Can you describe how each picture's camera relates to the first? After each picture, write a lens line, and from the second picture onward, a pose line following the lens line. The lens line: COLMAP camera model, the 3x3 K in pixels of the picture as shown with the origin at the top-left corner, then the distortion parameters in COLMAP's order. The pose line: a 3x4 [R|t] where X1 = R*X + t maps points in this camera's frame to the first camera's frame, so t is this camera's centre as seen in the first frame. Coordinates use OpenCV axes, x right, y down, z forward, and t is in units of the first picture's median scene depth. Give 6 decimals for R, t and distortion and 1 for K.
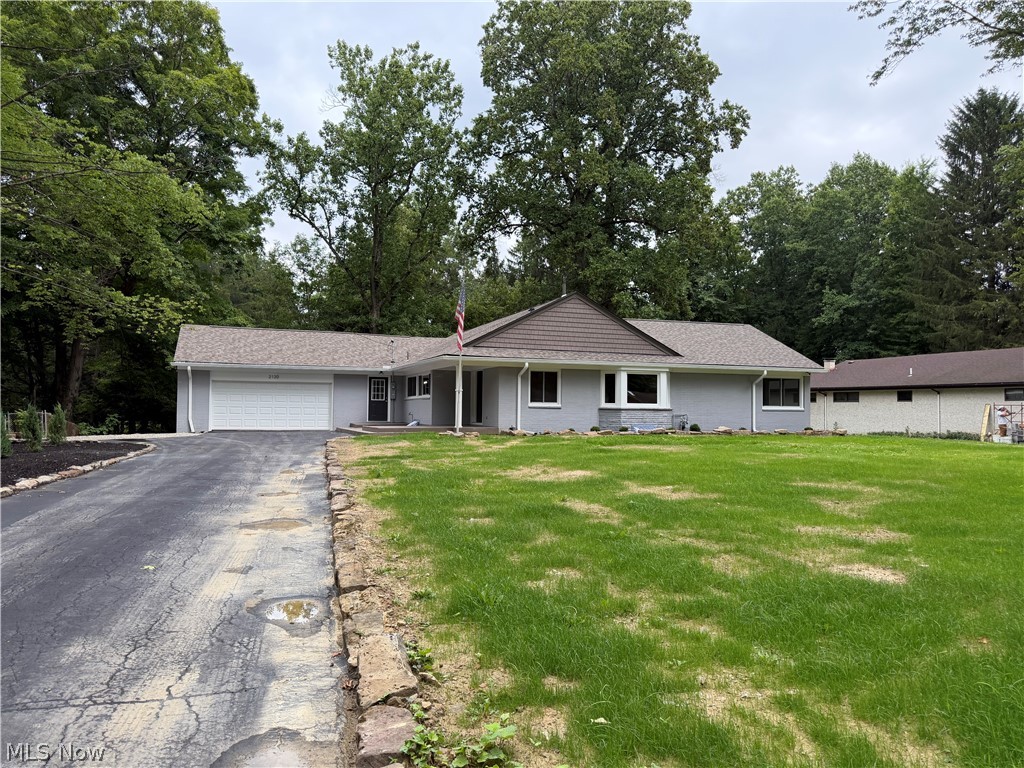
lens RADIAL K [[721.5, 0, 518.4], [0, 721.5, 380.4], [0, 0, 1]] dist [0.080687, -0.105612]
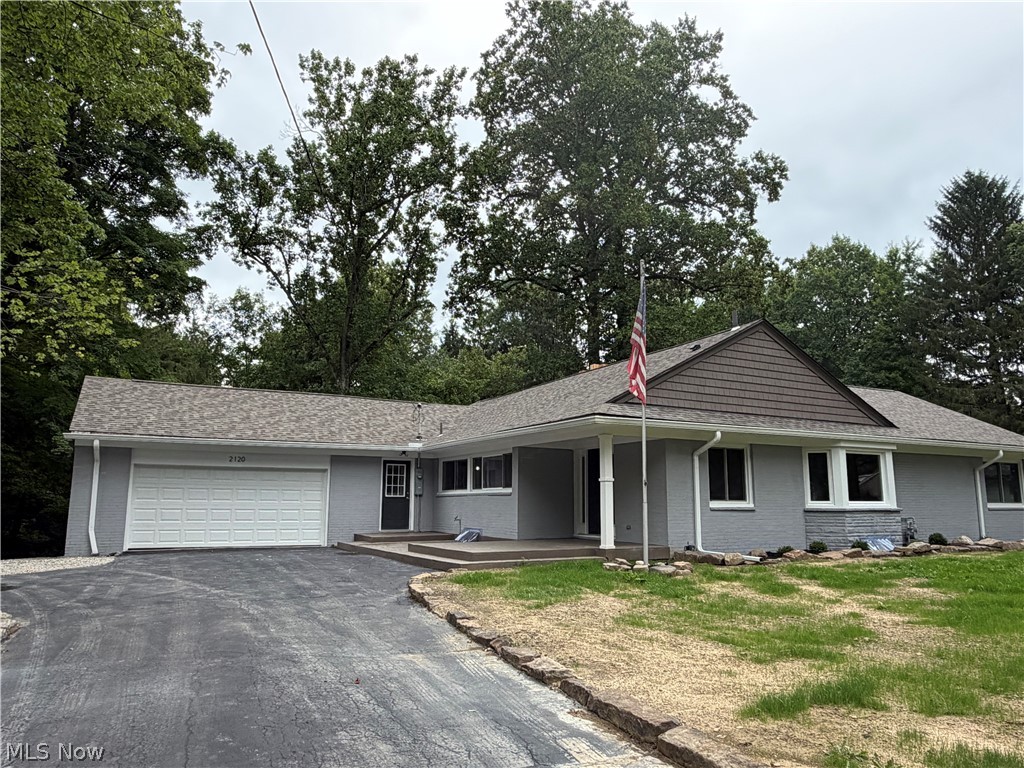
lens RADIAL K [[700.1, 0, 512.0], [0, 700.1, 384.0], [0, 0, 1]] dist [0.001432, 0.005587]
pose [[0.991570, 0.015820, 0.128604, -0.177454], [0.000470, 0.992073, -0.125660, 0.006426], [-0.129573, 0.124661, 0.983702, 0.364879]]
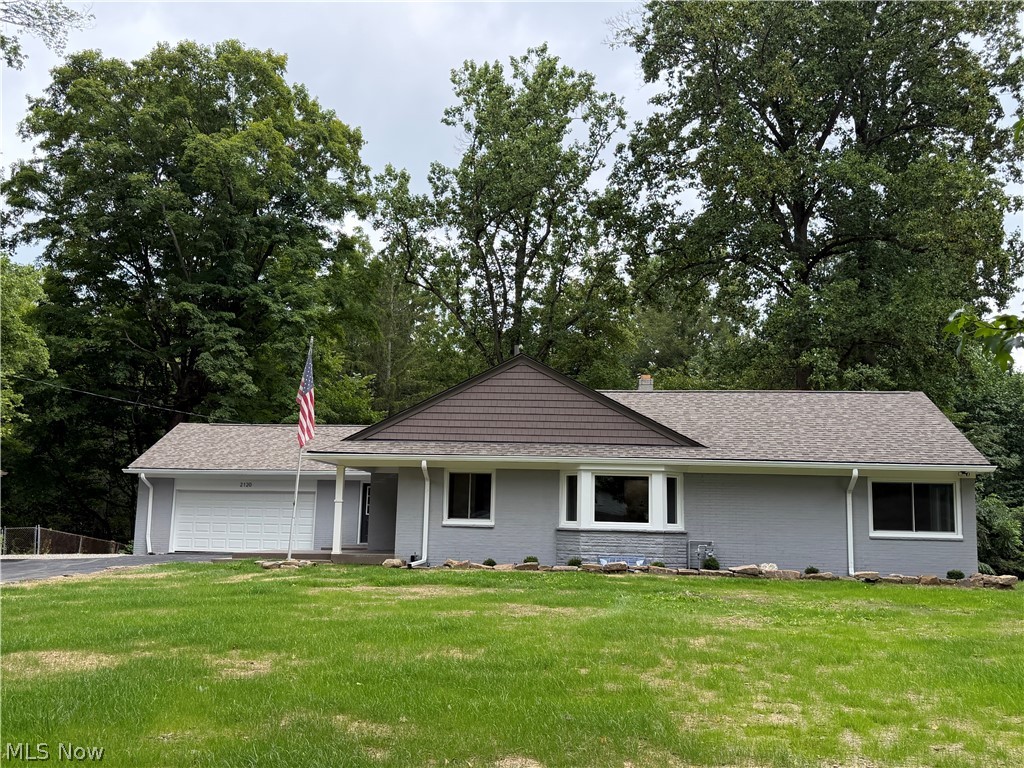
lens RADIAL K [[984.6, 0, 524.5], [0, 984.6, 384.4], [0, 0, 1]] dist [0.102723, 0.003715]
pose [[0.893962, -0.051099, -0.445220, 0.412426], [0.002346, 0.993998, -0.109374, 0.005327], [0.448137, 0.096731, 0.888716, 0.148713]]
